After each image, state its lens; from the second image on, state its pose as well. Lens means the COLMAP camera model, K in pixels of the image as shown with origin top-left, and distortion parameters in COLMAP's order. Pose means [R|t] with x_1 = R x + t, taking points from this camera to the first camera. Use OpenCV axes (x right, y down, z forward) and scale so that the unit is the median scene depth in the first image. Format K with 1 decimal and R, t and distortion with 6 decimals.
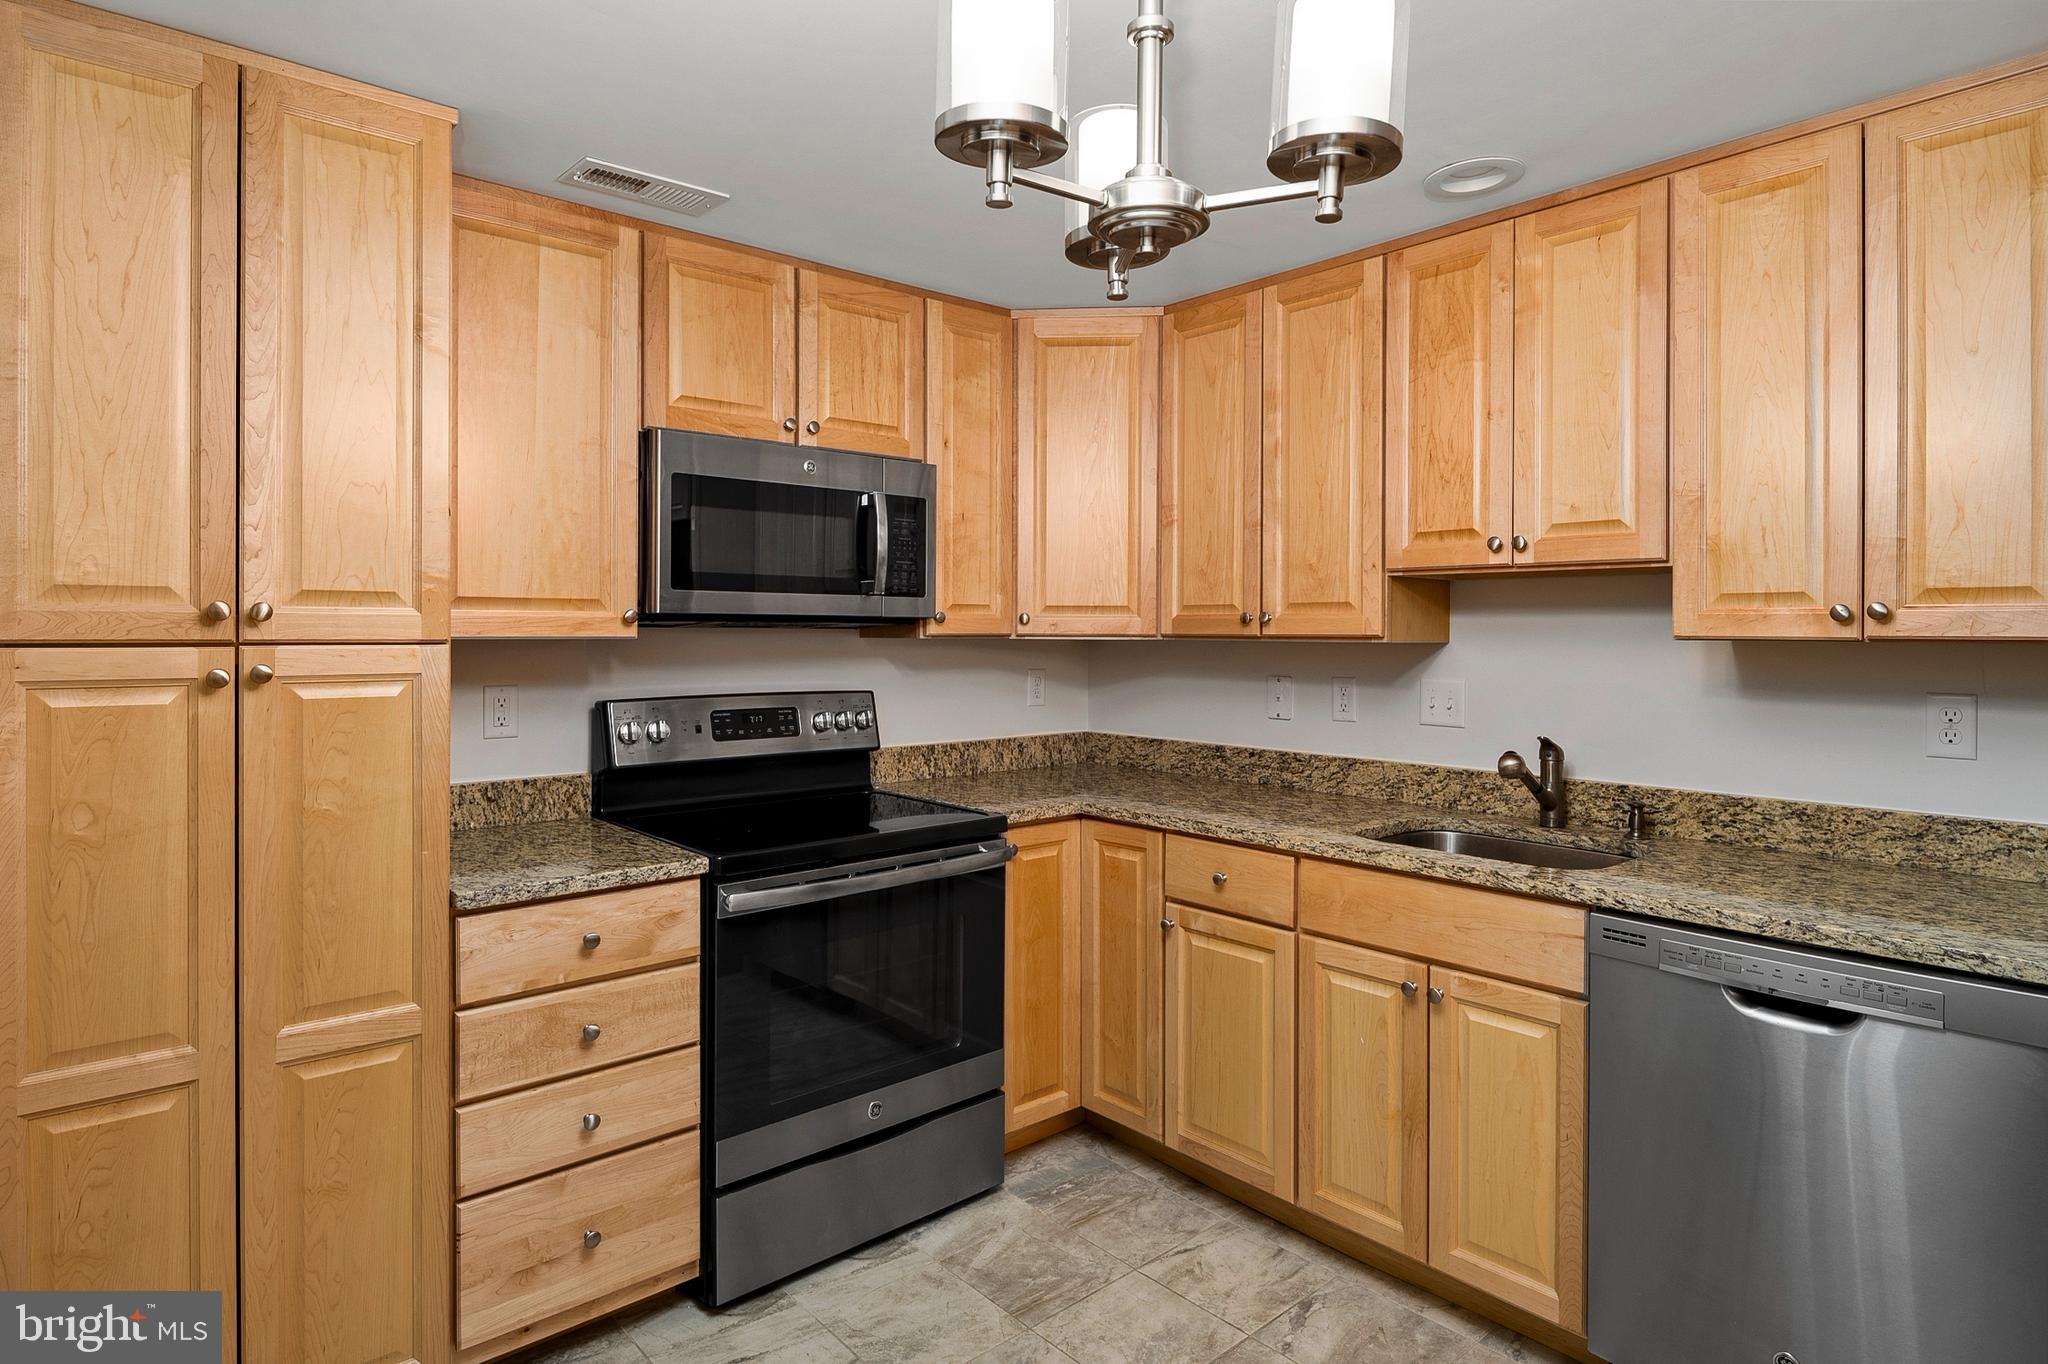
lens RADIAL K [[1101.1, 0, 1022.8], [0, 1101.1, 633.3], [0, 0, 1]] dist [-0.015071, -0.002243]
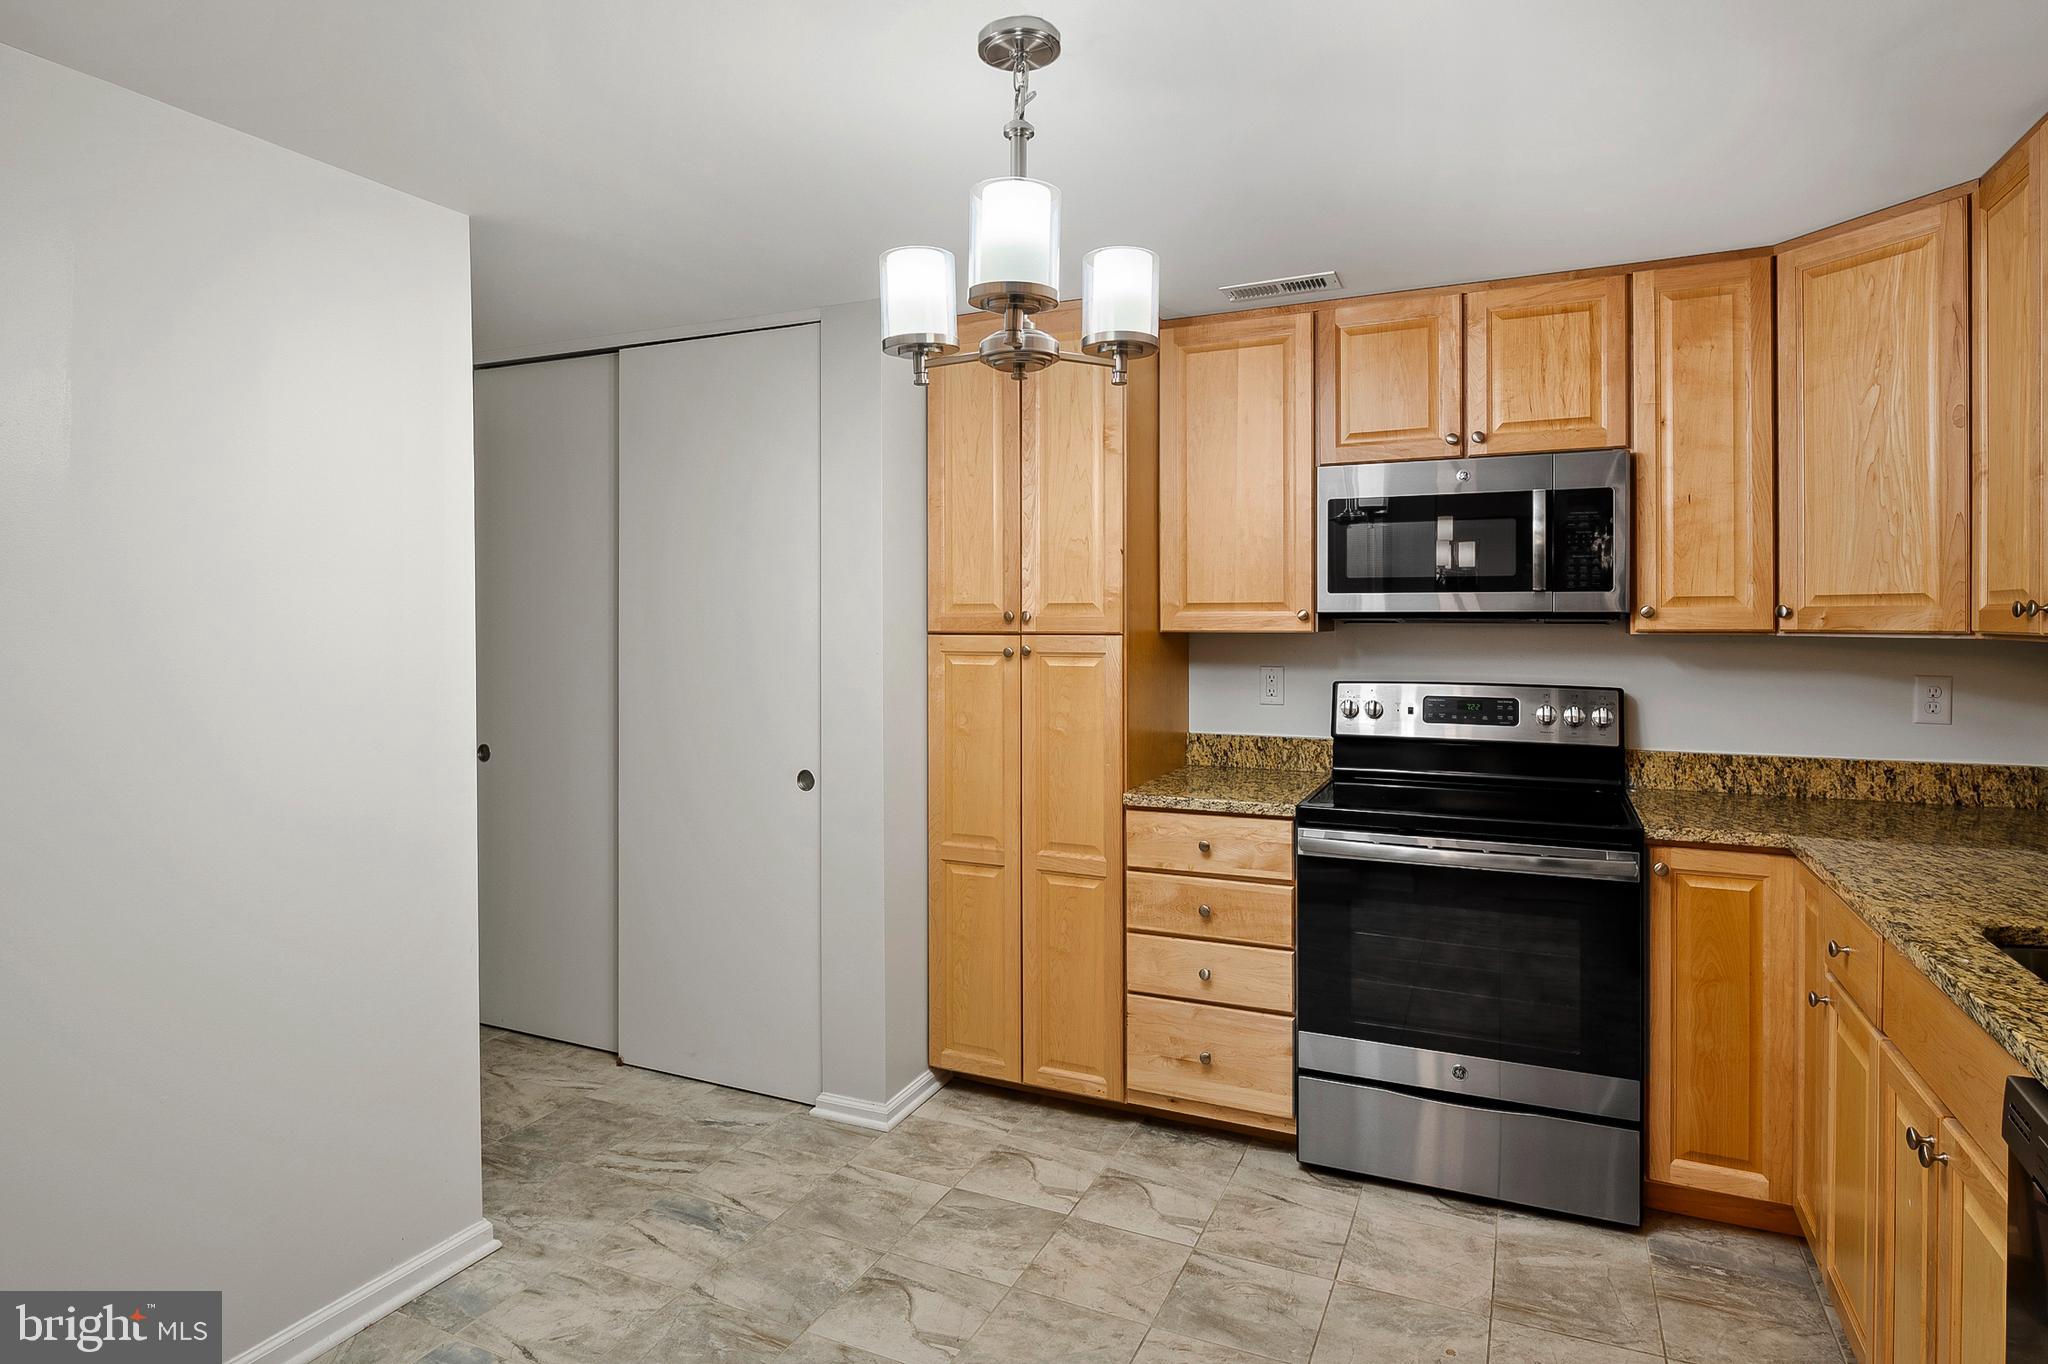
lens RADIAL K [[1101.1, 0, 1033.0], [0, 1101.1, 626.1], [0, 0, 1]] dist [-0.015071, -0.002243]
pose [[0.412967, 0.002213, -0.910743, 0.626655], [-0.000958, 0.999998, 0.001995, -0.004353], [0.910745, 0.000048, 0.412969, 0.166058]]
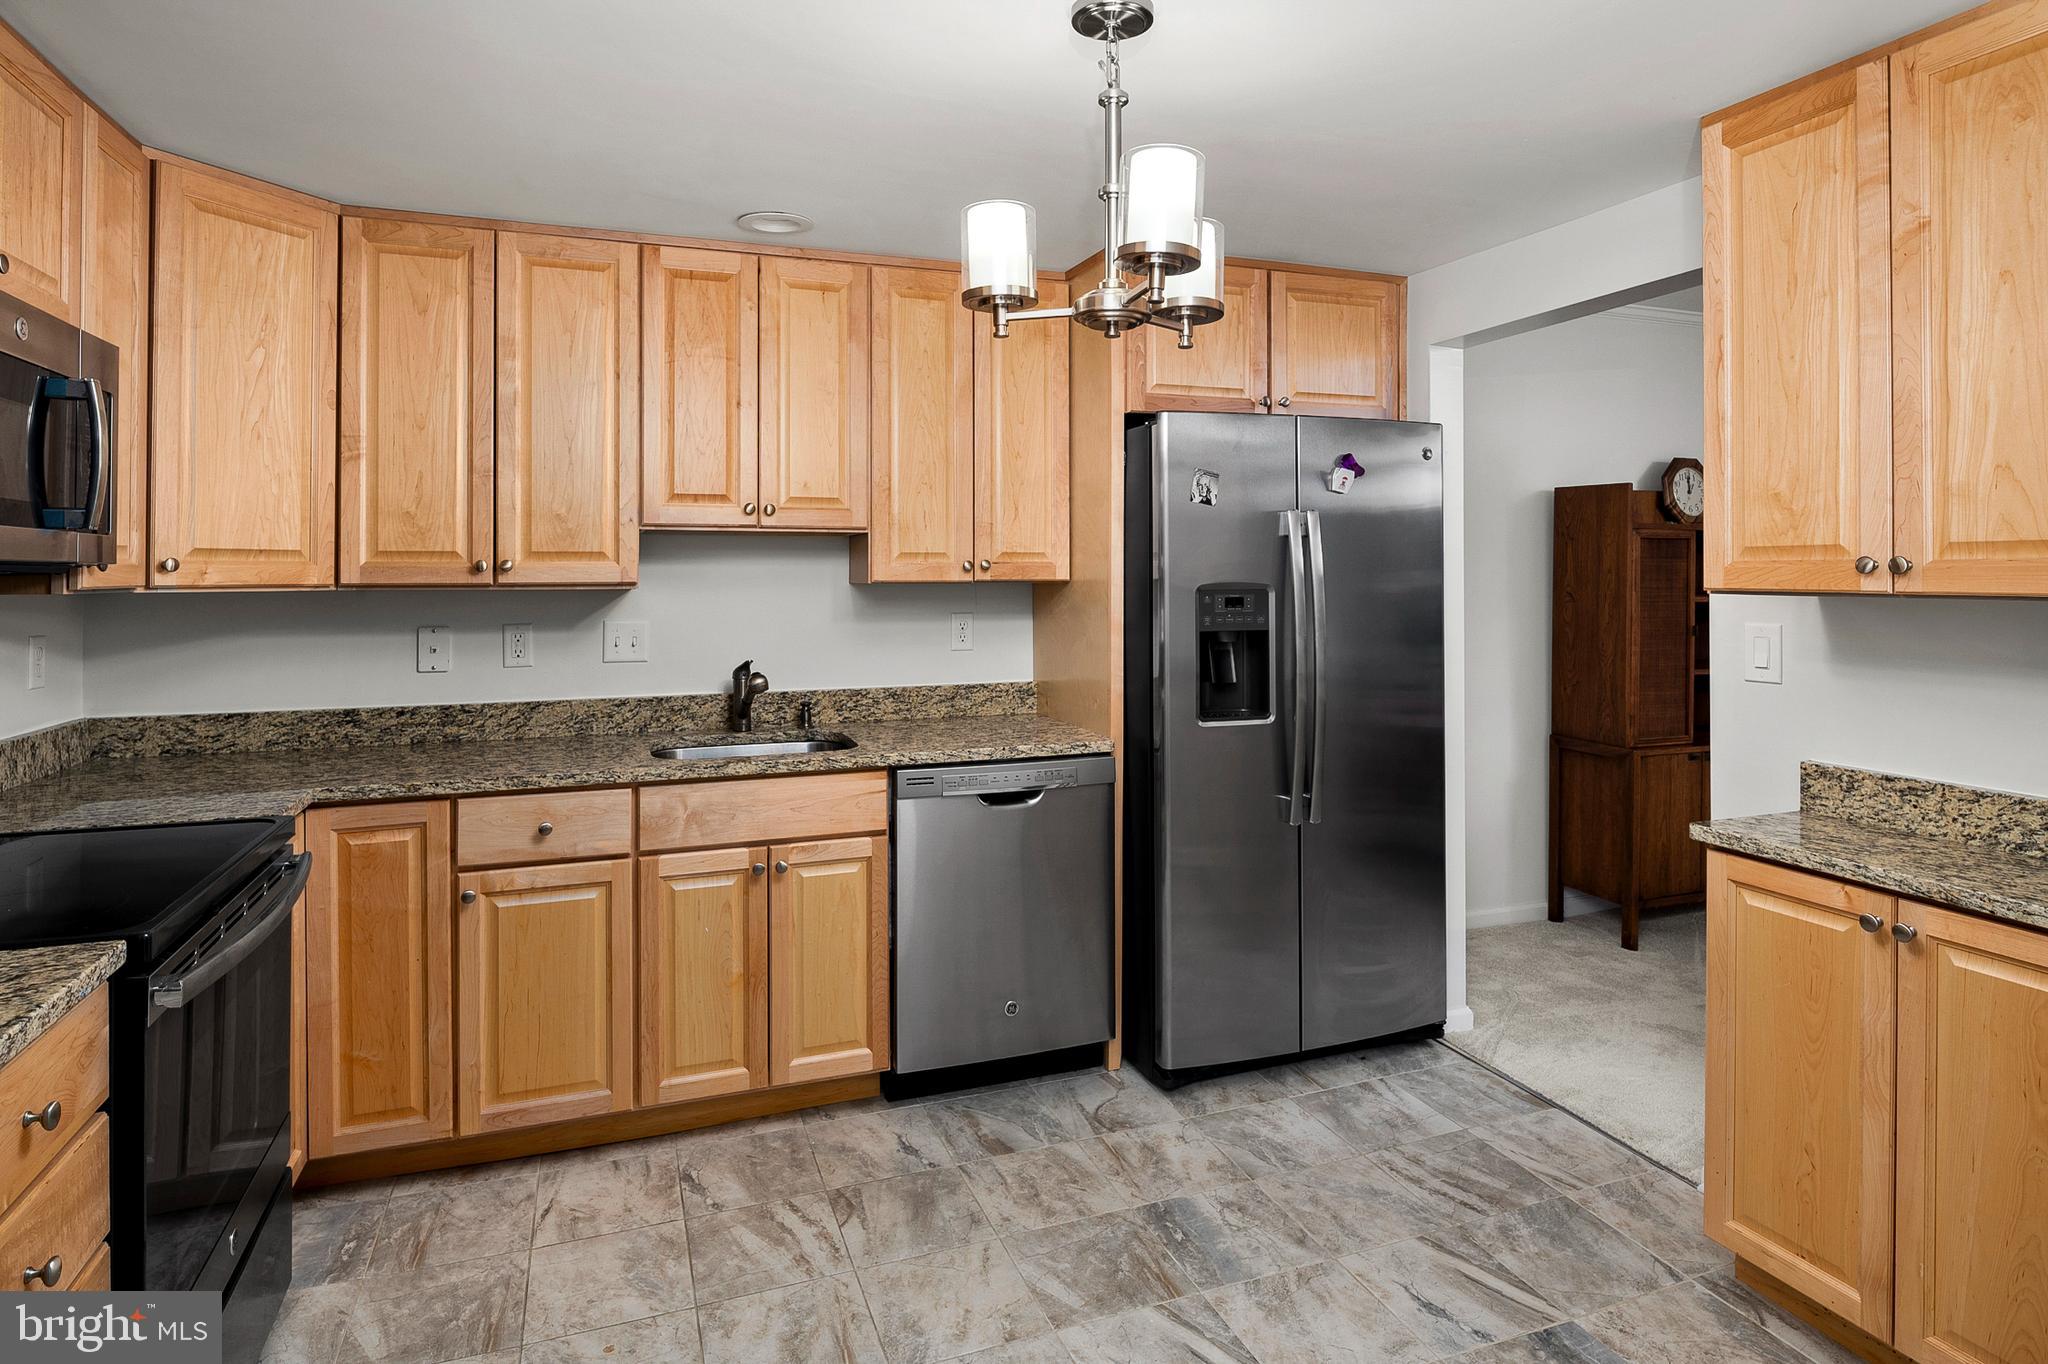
lens RADIAL K [[1101.1, 0, 1012.2], [0, 1101.1, 569.8], [0, 0, 1]] dist [-0.015071, -0.002243]
pose [[0.357508, -0.001011, 0.933910, -0.582413], [0.005502, 0.999984, -0.001024, -0.007828], [-0.933894, 0.005505, 0.357508, 0.242224]]
